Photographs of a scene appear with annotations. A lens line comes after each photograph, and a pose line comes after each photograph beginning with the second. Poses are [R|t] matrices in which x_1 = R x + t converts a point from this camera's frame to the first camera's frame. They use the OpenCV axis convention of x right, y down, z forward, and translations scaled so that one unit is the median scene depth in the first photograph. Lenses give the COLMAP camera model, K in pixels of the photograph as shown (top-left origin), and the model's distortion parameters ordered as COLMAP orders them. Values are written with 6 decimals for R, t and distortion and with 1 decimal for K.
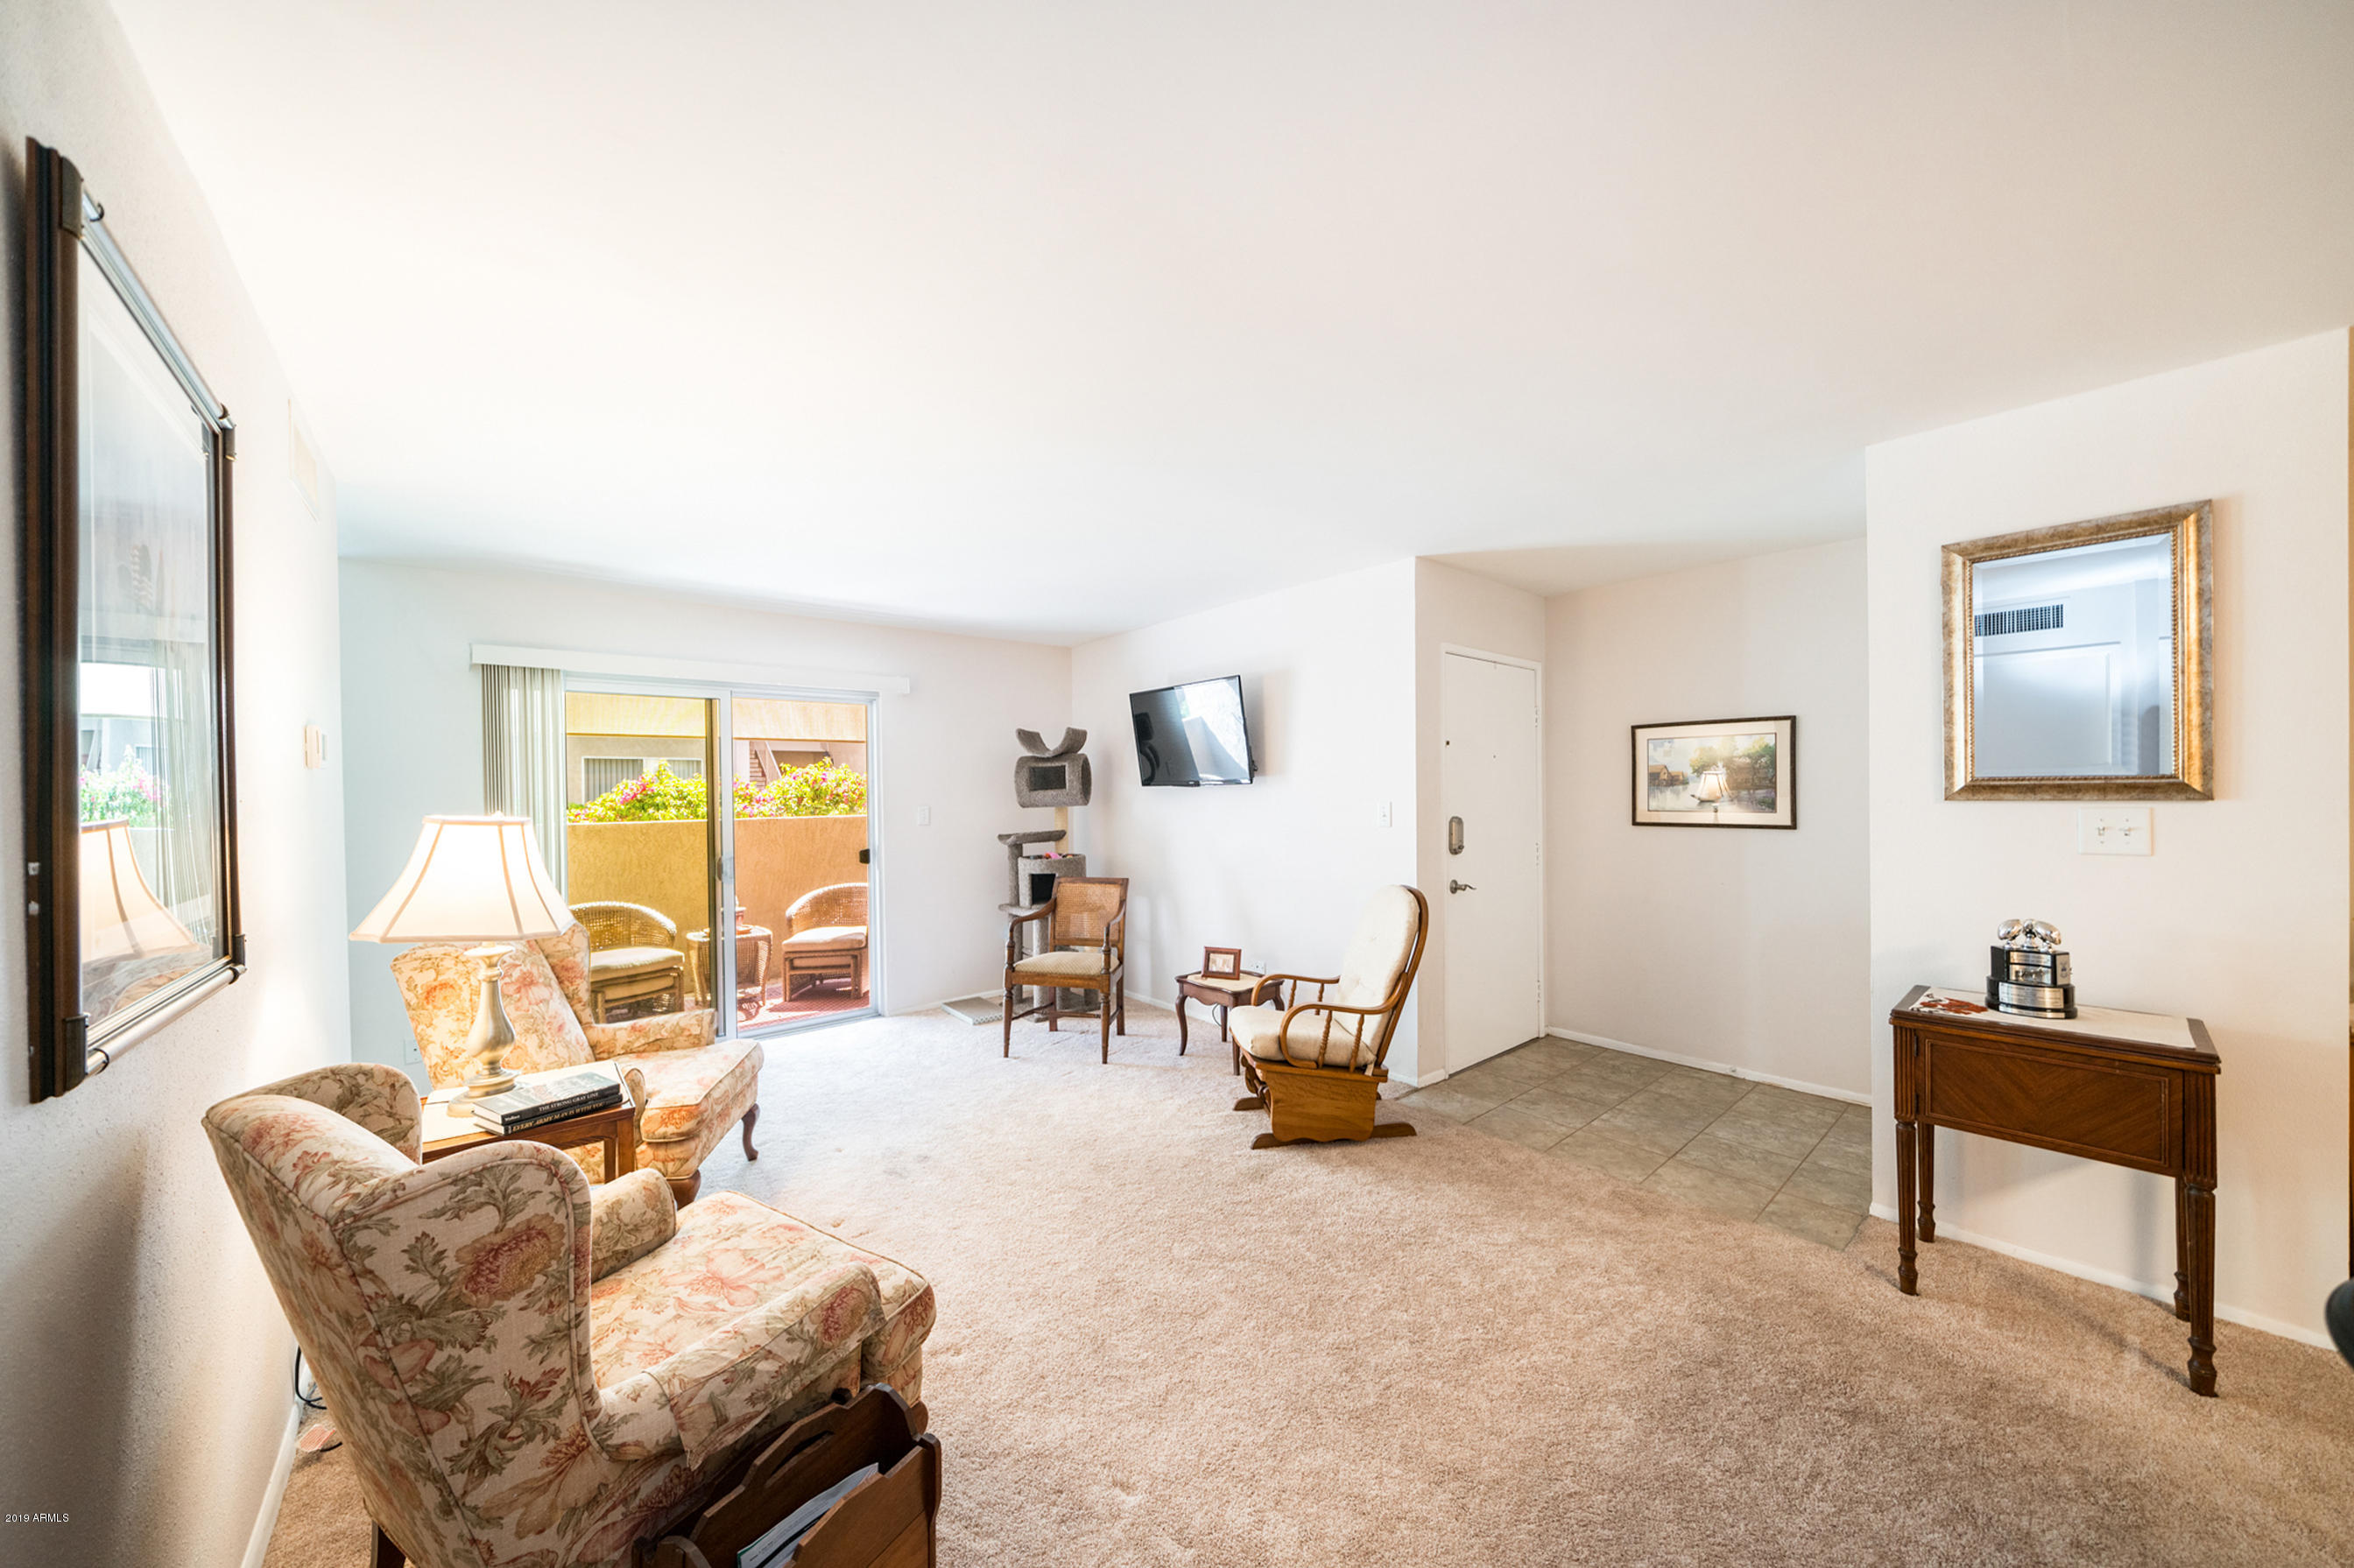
lens RADIAL K [[802.6, 0, 1183.1], [0, 802.6, 797.0], [0, 0, 1]] dist [-0.002250, -0.000167]
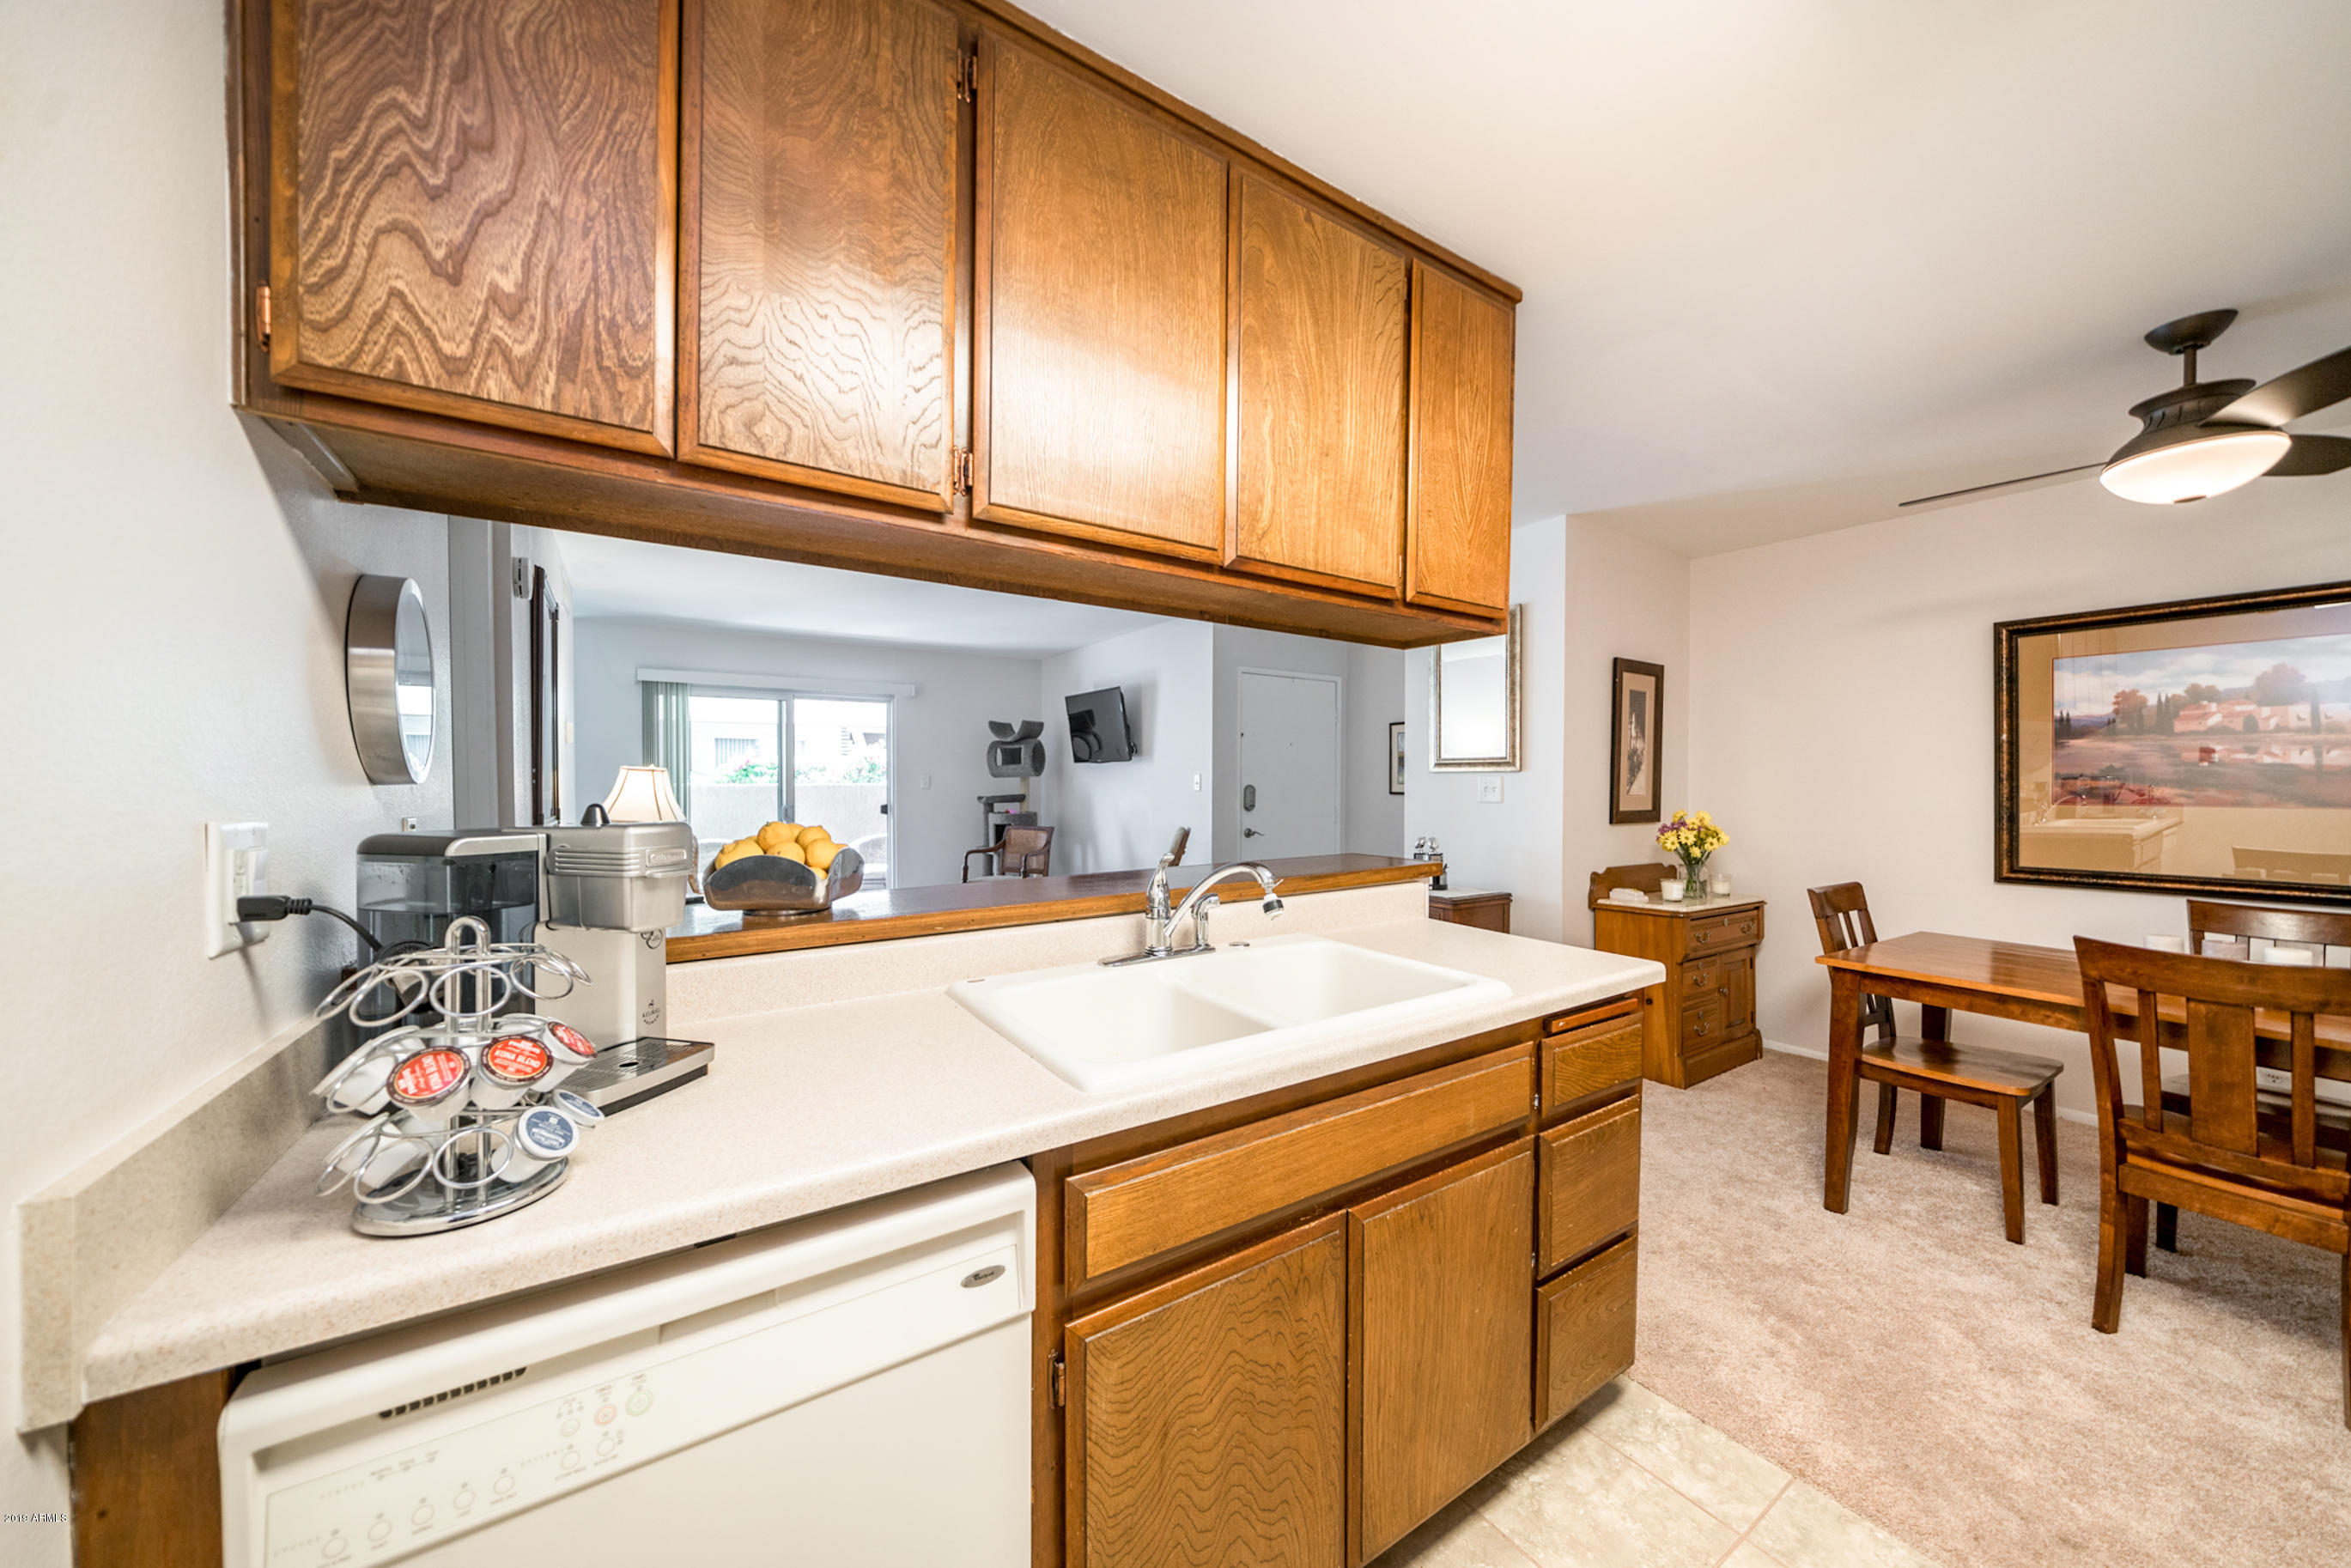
lens RADIAL K [[803.2, 0, 1188.4], [0, 803.2, 789.1], [0, 0, 1]] dist [-0.001264, -0.000044]
pose [[0.993189, 0.017308, -0.115218, 0.629837], [-0.016295, 0.999820, 0.009733, 0.031225], [0.115366, -0.007789, 0.993293, -0.744819]]
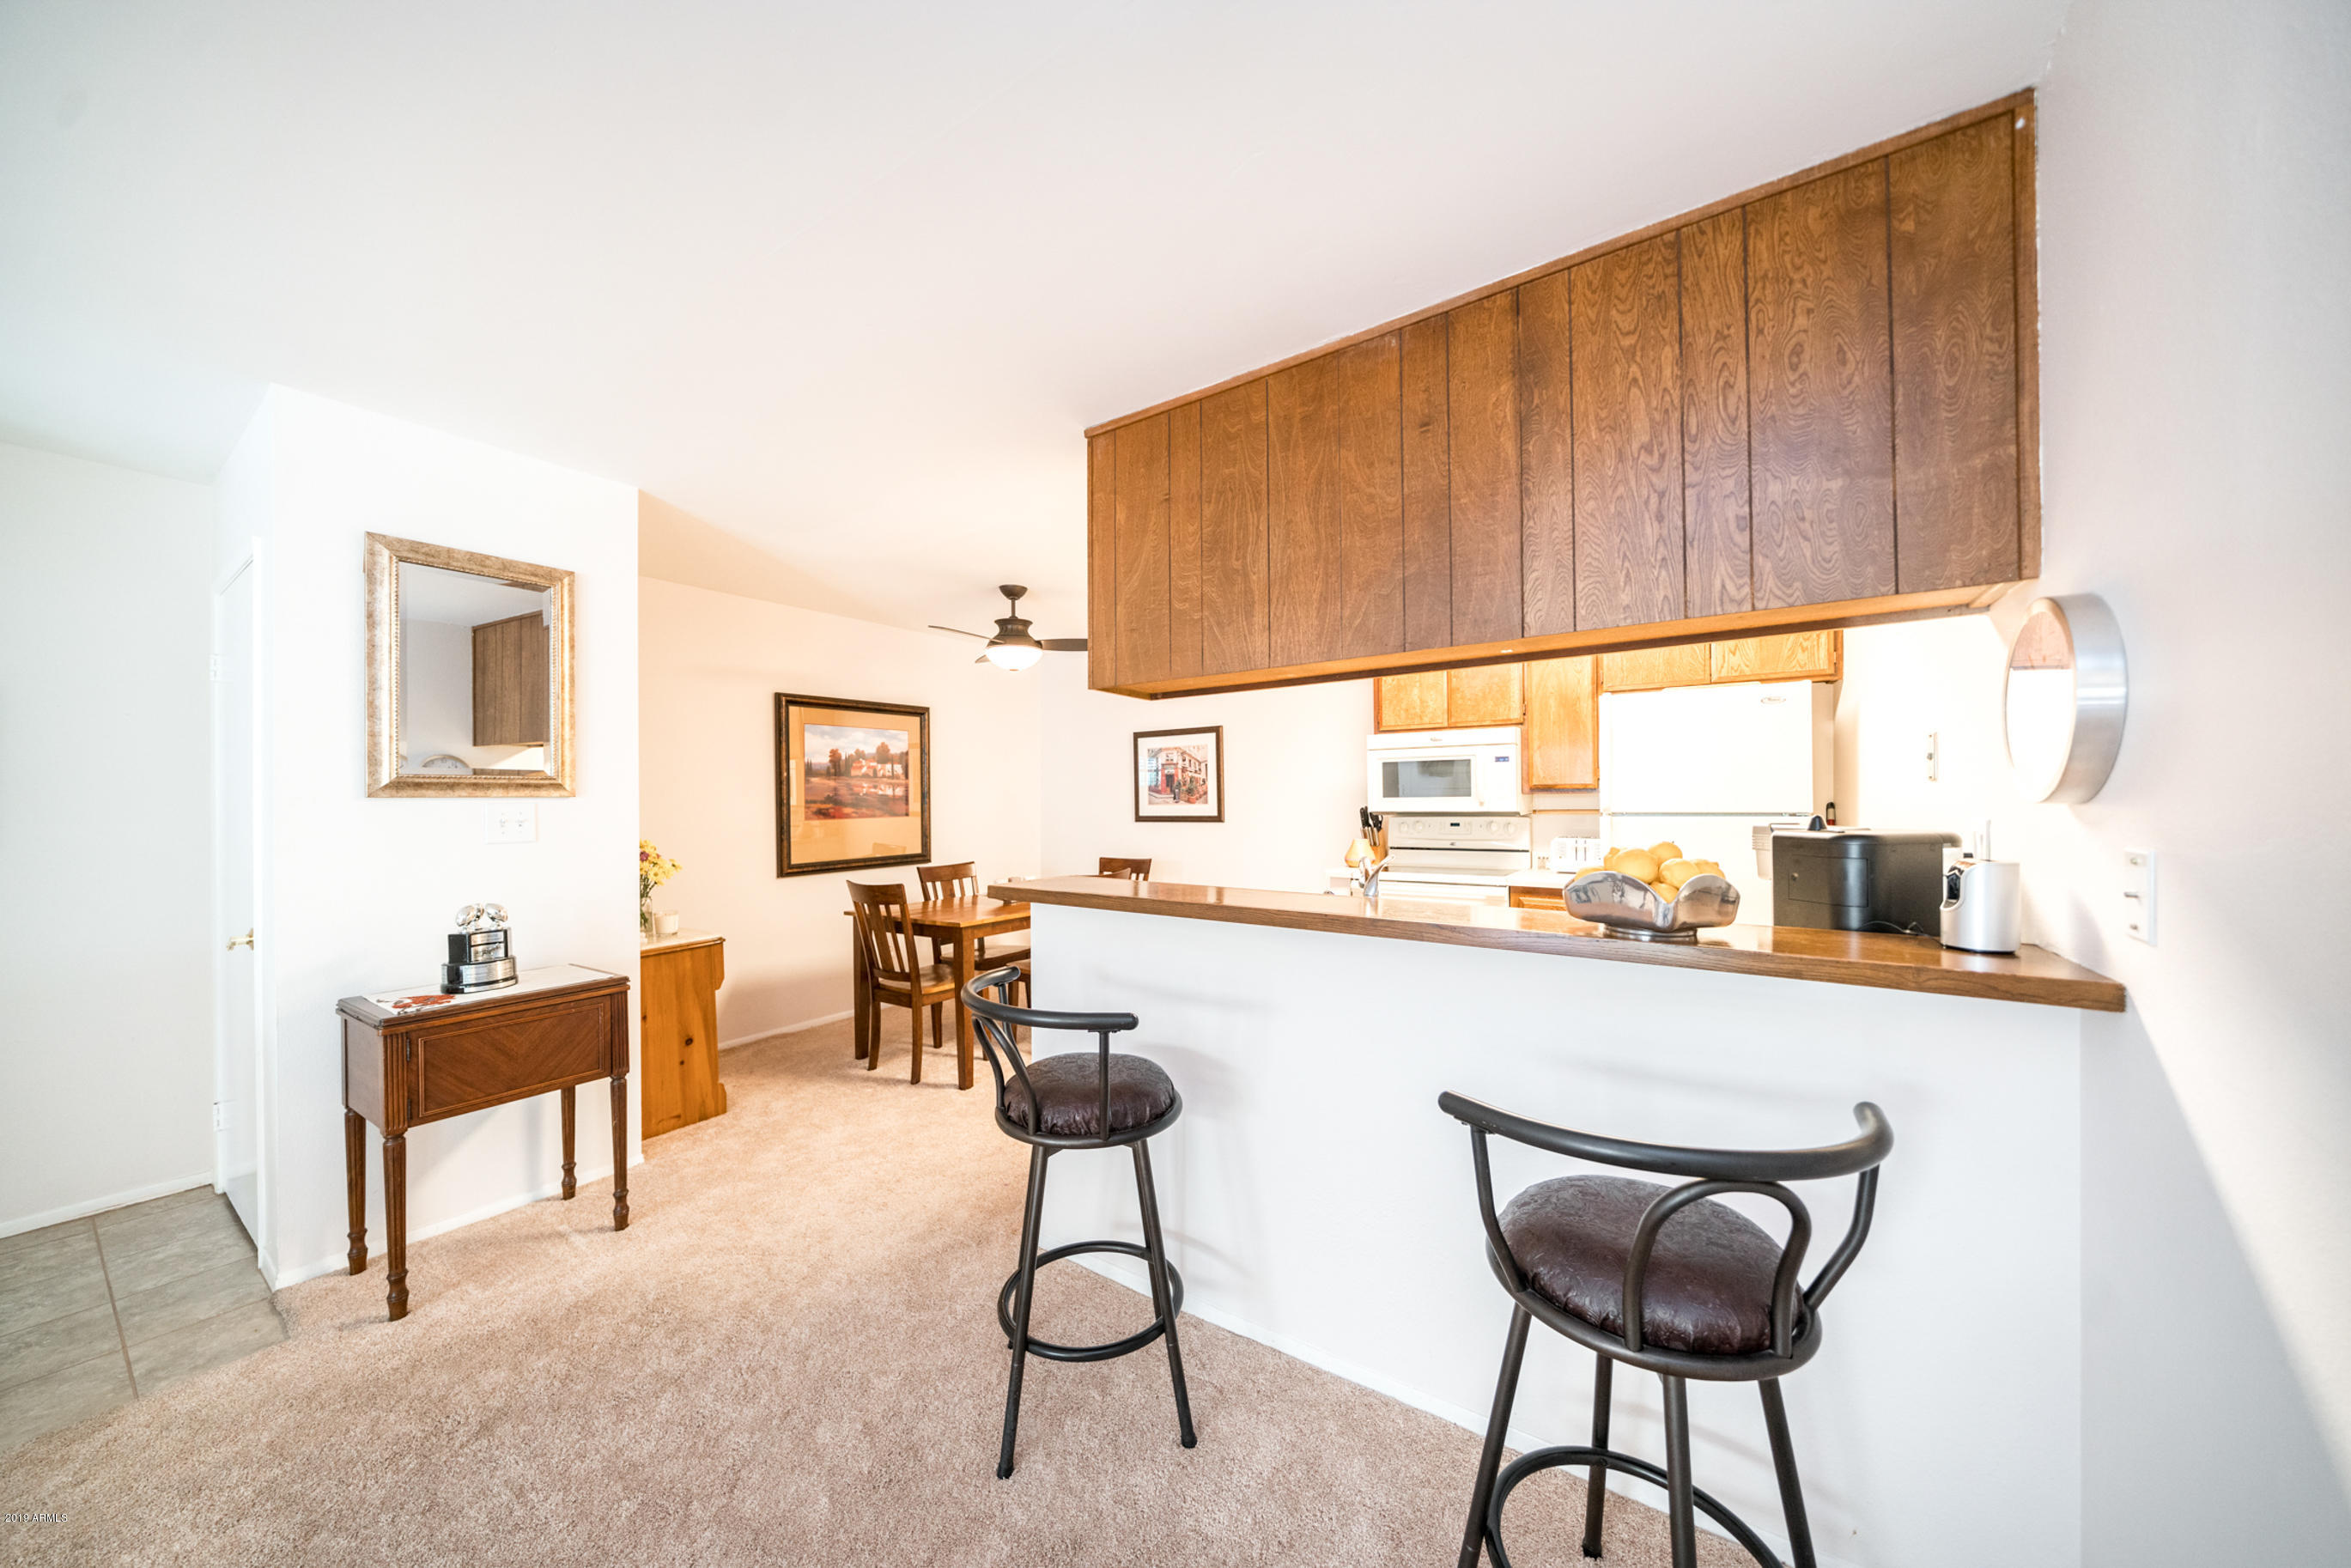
lens RADIAL K [[792.4, 0, 1184.2], [0, 792.4, 798.6], [0, 0, 1]] dist [-0.004834, -0.000144]
pose [[-0.268035, 0.019278, 0.963216, -0.220683], [0.018443, 0.999719, -0.014877, 0.038465], [-0.963233, 0.013777, -0.268315, 0.322395]]
